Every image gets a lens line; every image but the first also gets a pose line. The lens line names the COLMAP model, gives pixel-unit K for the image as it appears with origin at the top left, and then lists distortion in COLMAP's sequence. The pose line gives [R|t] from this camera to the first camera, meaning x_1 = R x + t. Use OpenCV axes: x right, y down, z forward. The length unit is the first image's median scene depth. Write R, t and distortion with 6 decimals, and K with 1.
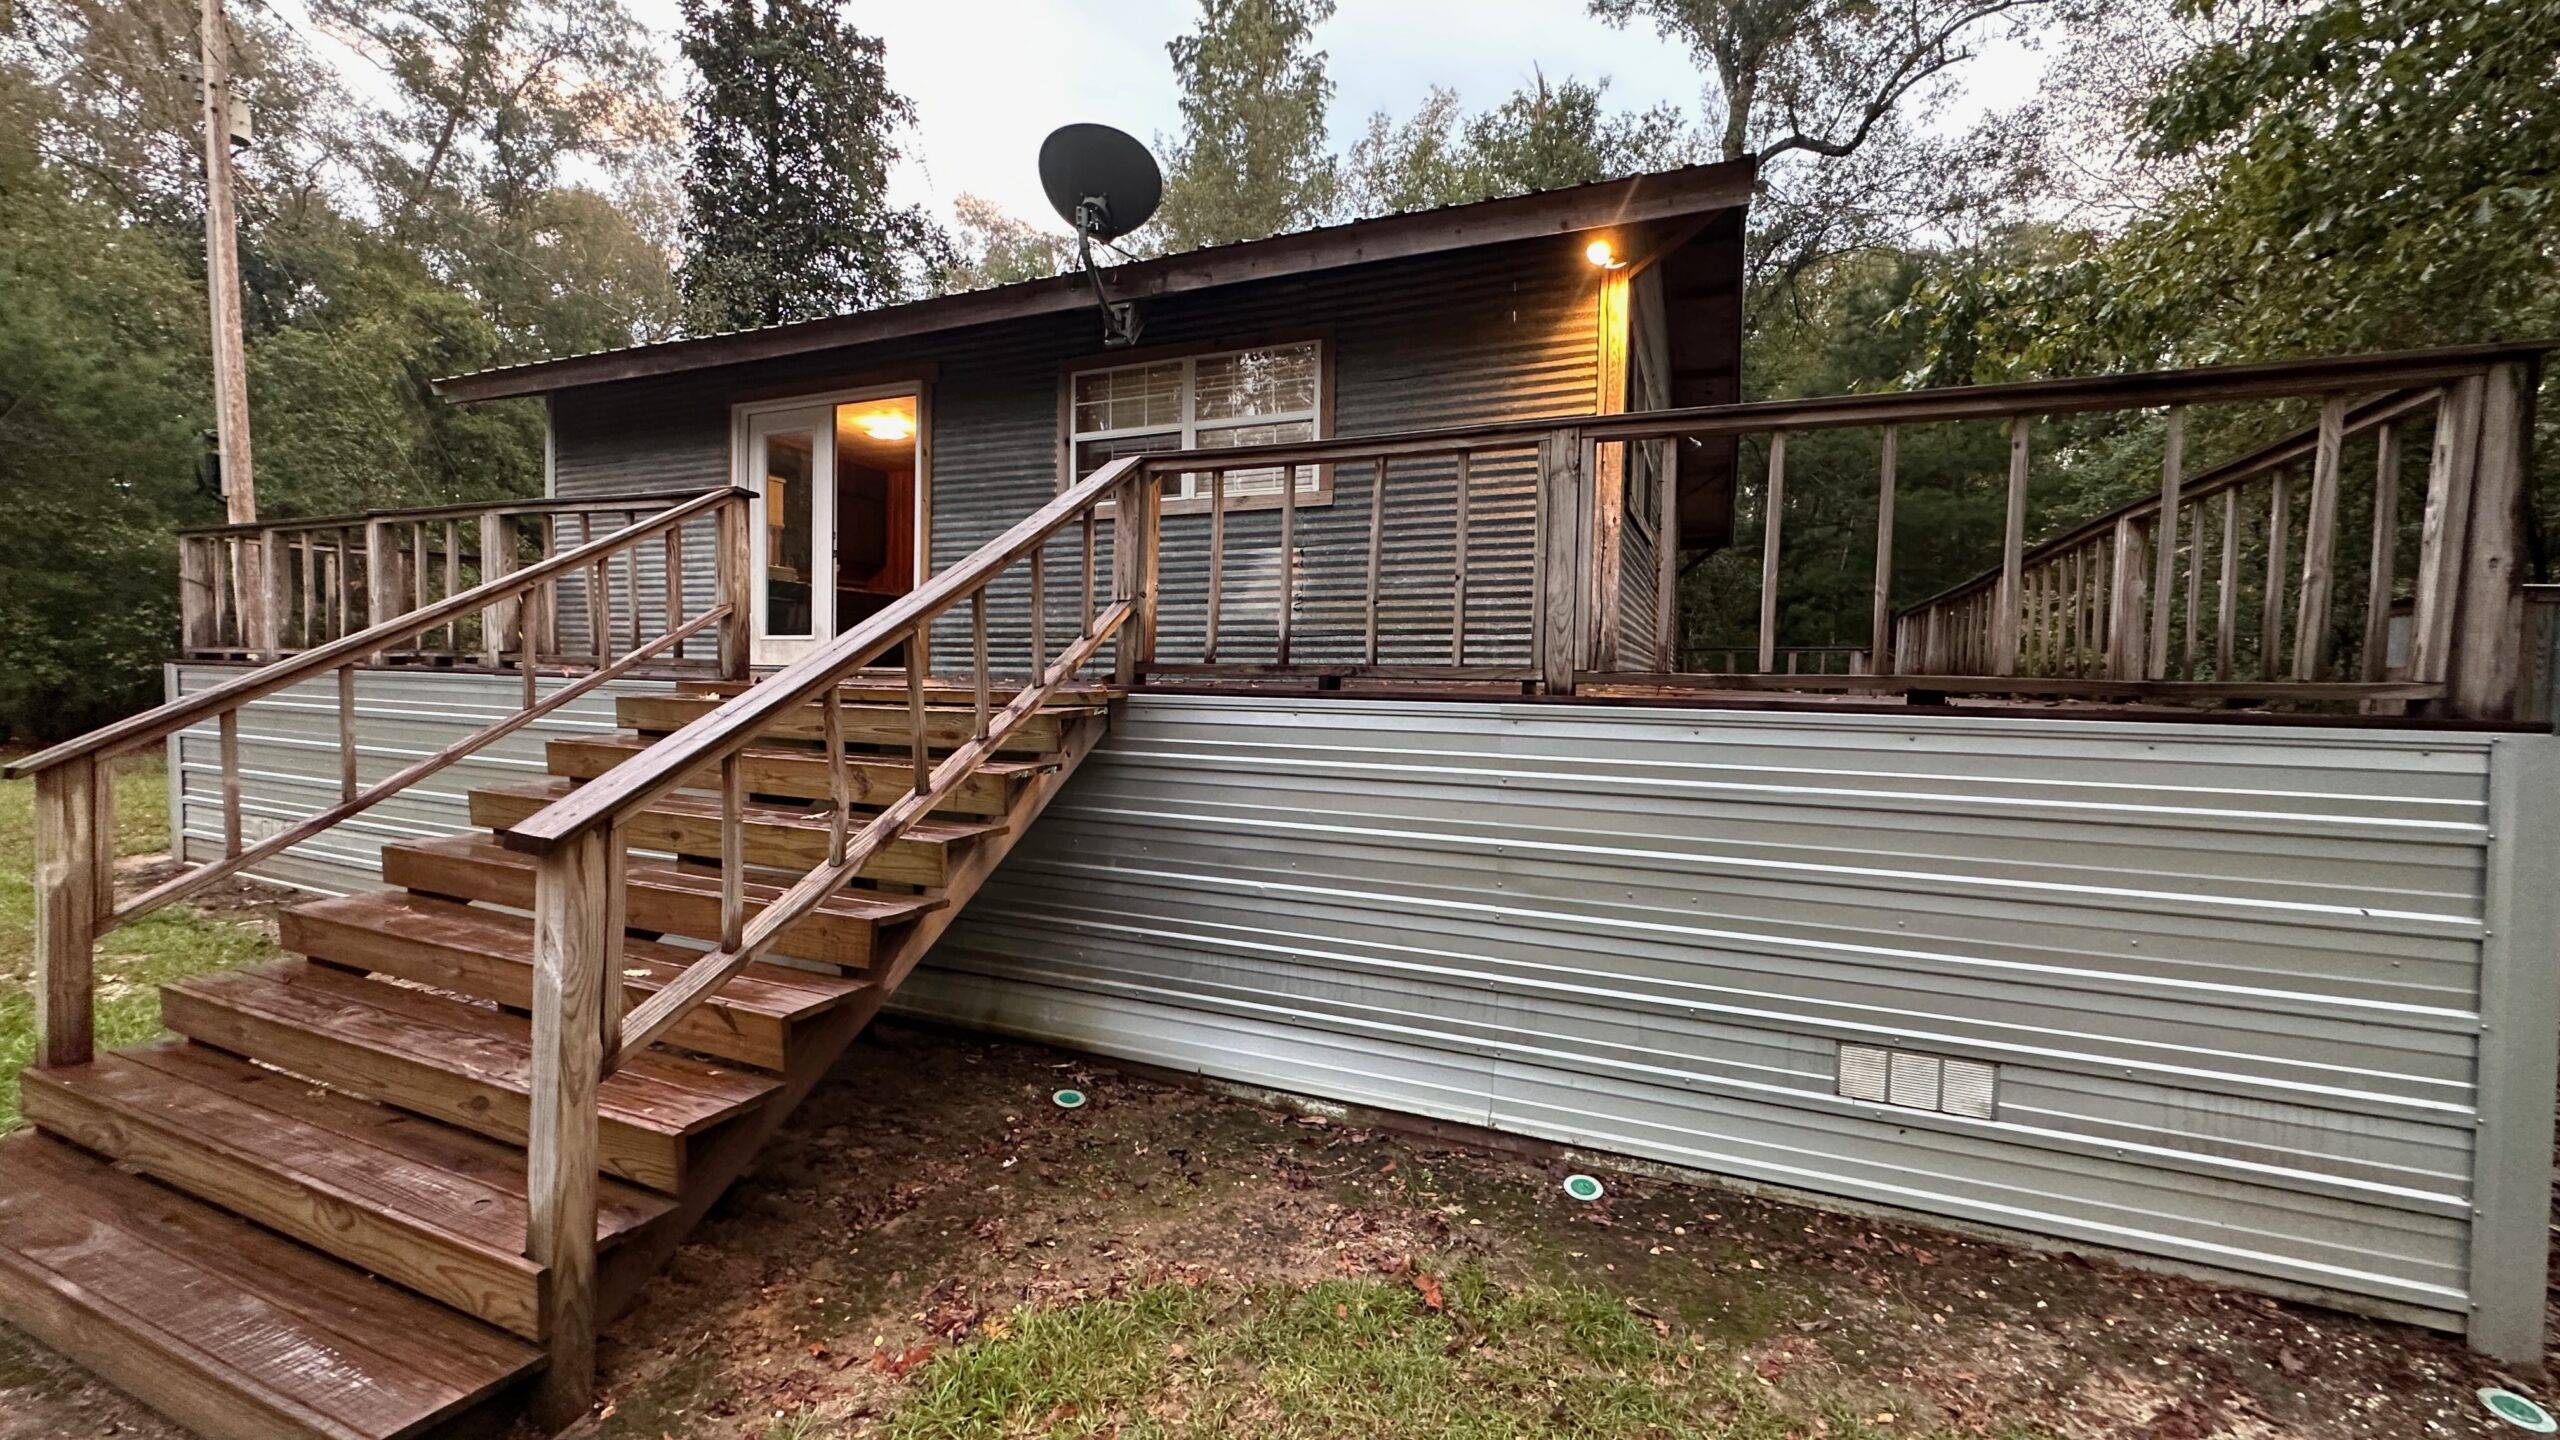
lens RADIAL K [[1029.6, 0, 1277.7], [0, 1029.6, 725.7], [0, 0, 1]] dist [-0.003842, 0.000700]
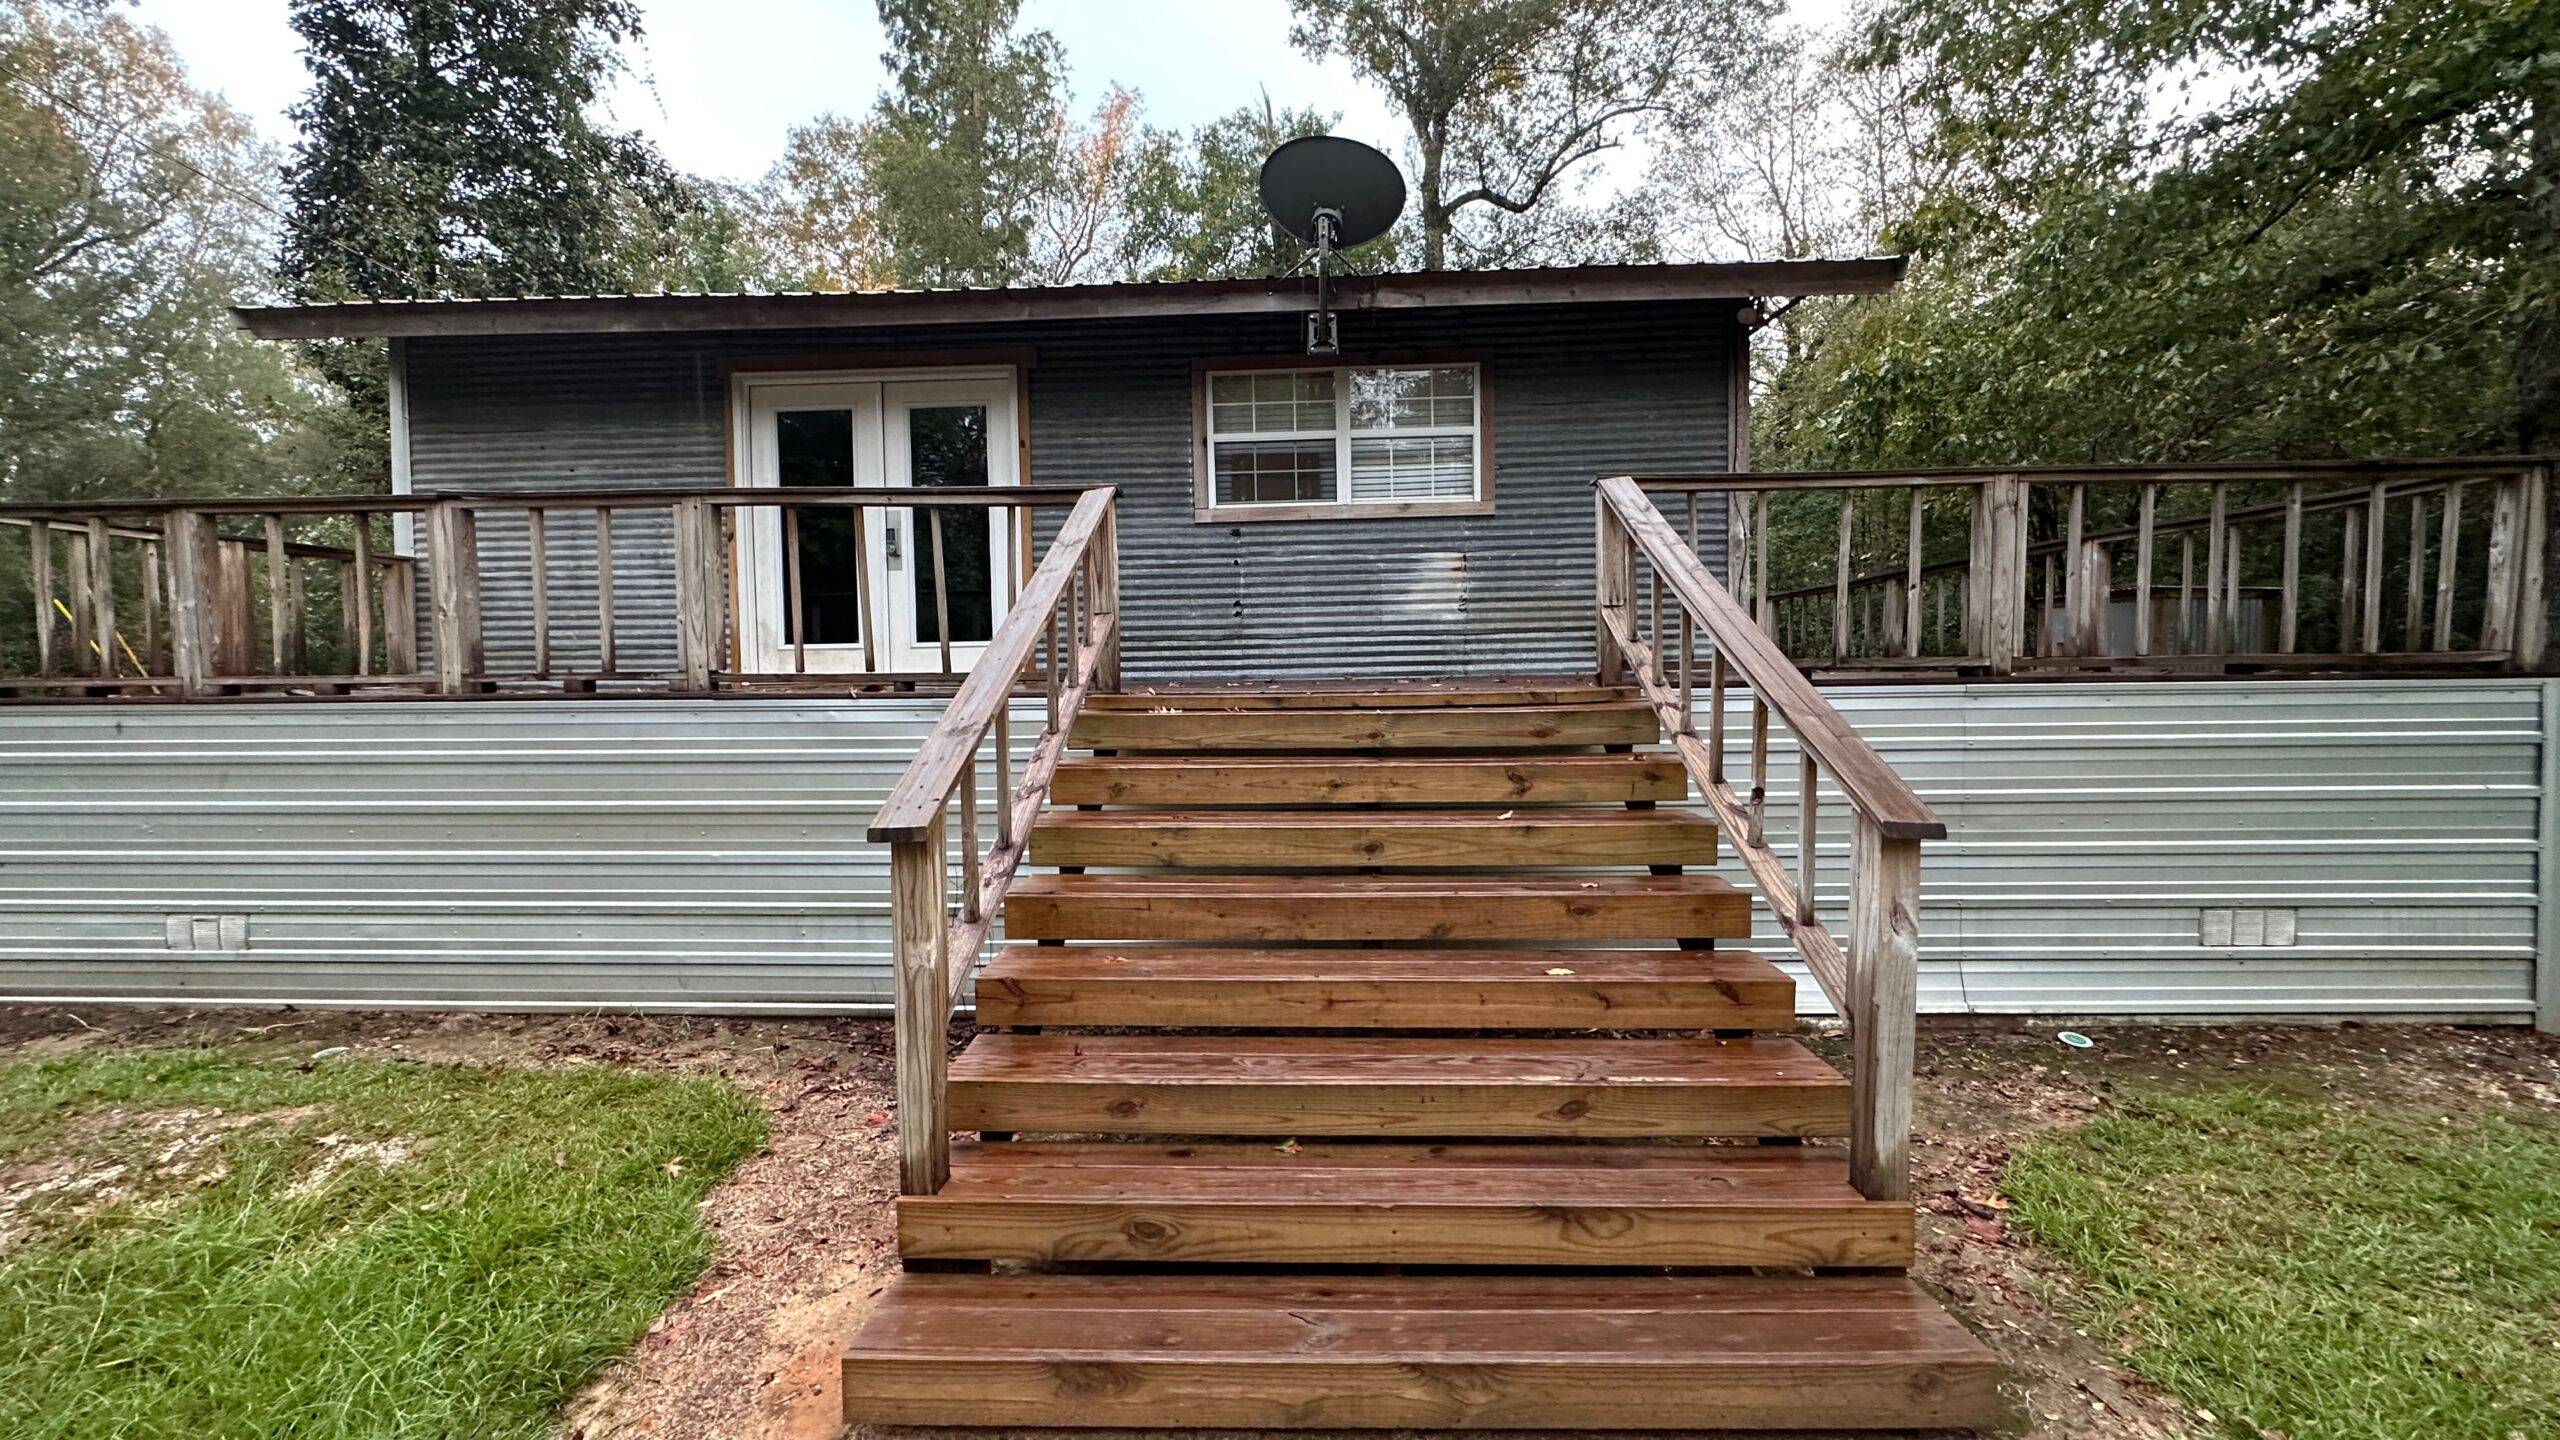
lens RADIAL K [[1029.6, 0, 1271.6], [0, 1029.6, 727.6], [0, 0, 1]] dist [-0.003842, 0.000700]
pose [[0.929309, -0.051287, 0.365724, -0.579644], [0.048290, 0.998683, 0.017345, -0.017724], [-0.366132, 0.001541, 0.930562, 0.064735]]
